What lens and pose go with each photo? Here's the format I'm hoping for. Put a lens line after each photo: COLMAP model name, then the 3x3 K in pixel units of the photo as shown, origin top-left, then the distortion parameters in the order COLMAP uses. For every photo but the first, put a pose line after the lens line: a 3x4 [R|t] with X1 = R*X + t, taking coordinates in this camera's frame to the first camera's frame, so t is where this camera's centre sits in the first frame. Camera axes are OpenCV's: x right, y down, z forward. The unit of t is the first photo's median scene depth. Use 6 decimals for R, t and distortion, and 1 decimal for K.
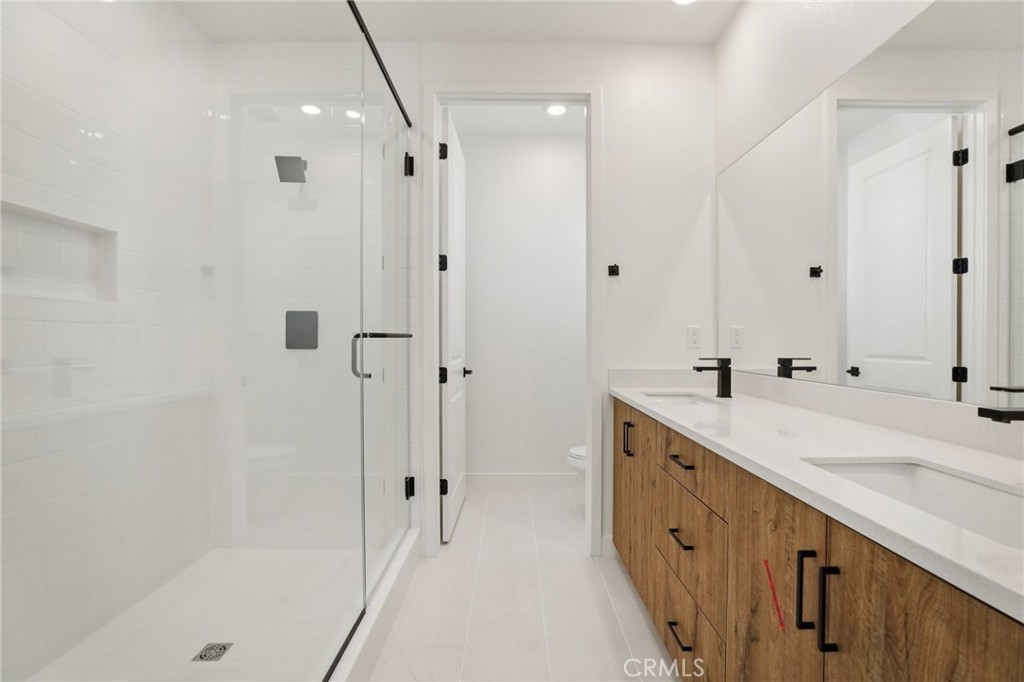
lens RADIAL K [[468.8, 0, 511.5], [0, 468.8, 340.7], [0, 0, 1]] dist [-0.042322, 0.009416]
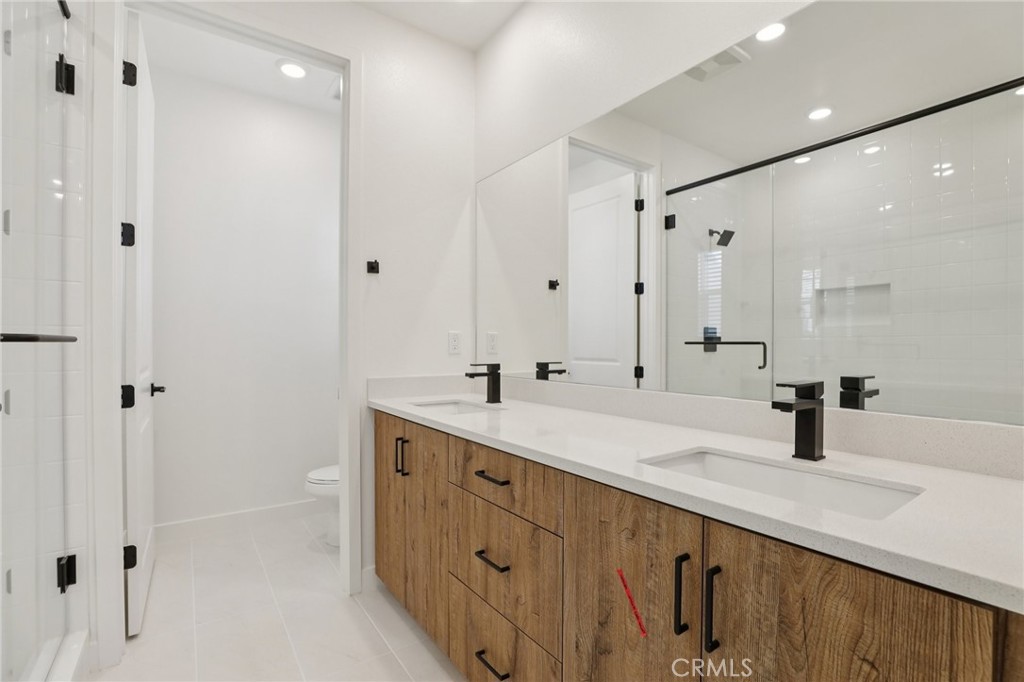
lens RADIAL K [[468.8, 0, 518.5], [0, 468.8, 345.7], [0, 0, 1]] dist [-0.042322, 0.009416]
pose [[0.810334, -0.000238, 0.585968, -0.080097], [0.000527, 1.000000, -0.000322, -0.000721], [-0.585968, 0.000570, 0.810334, 0.126656]]
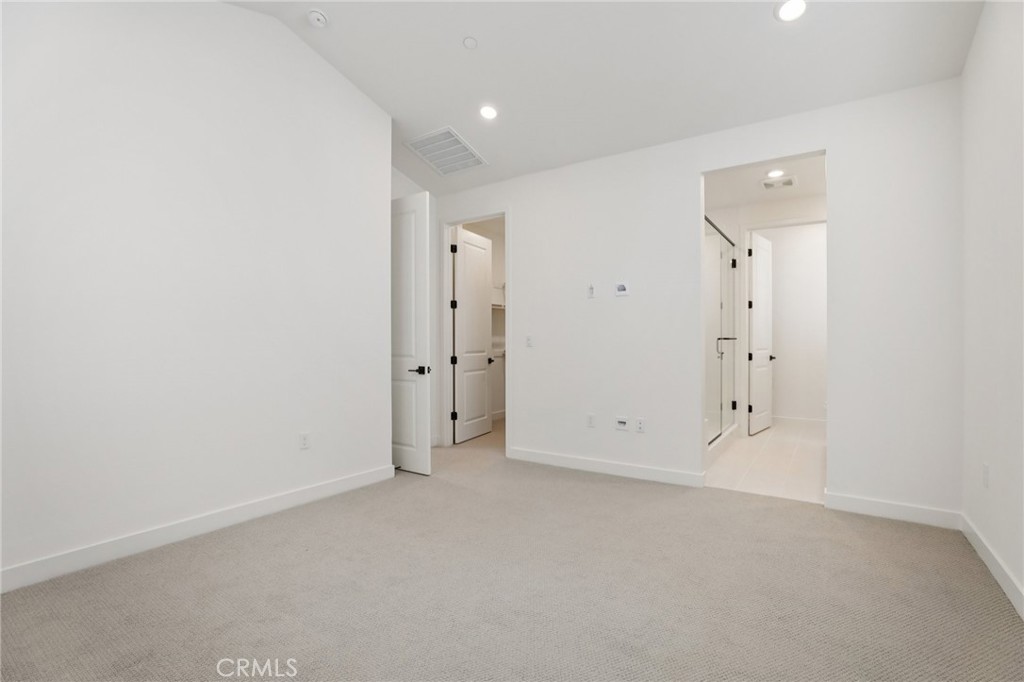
lens RADIAL K [[468.8, 0, 519.5], [0, 468.8, 343.3], [0, 0, 1]] dist [-0.042322, 0.009416]
pose [[0.825168, 0.002263, -0.564882, 0.197332], [0.001719, 0.999977, 0.006517, -0.002749], [0.564884, -0.006348, 0.825146, -1.466542]]
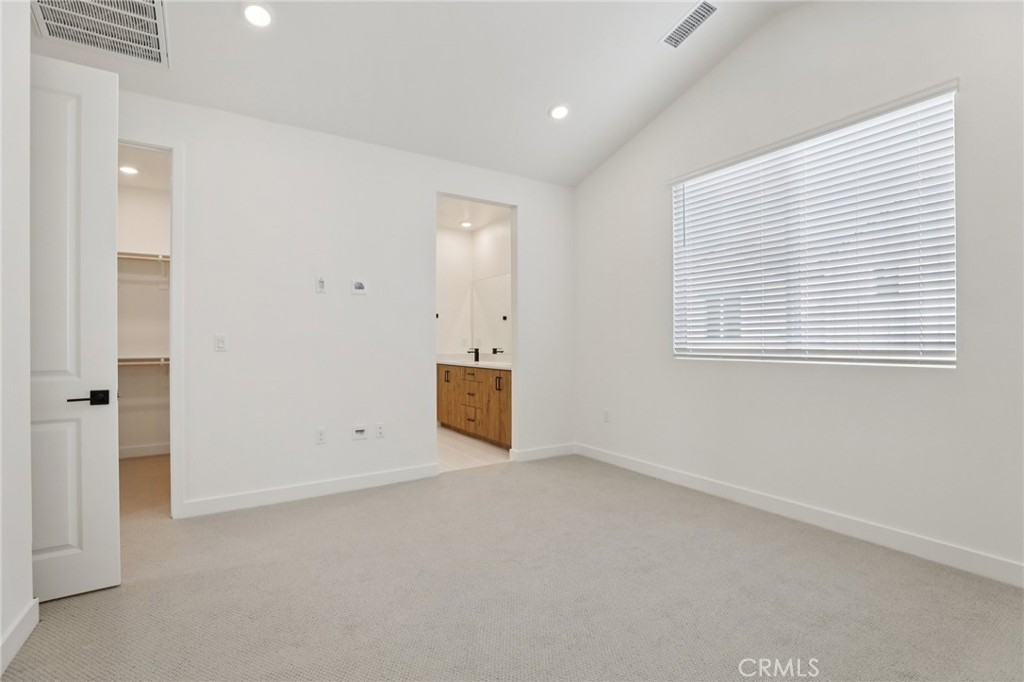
lens RADIAL K [[468.8, 0, 516.1], [0, 468.8, 338.9], [0, 0, 1]] dist [-0.042322, 0.009416]
pose [[0.841697, 0.002828, 0.539943, -0.834617], [0.001661, 0.999968, -0.007827, -0.000568], [-0.539948, 0.007484, 0.841665, -1.460990]]
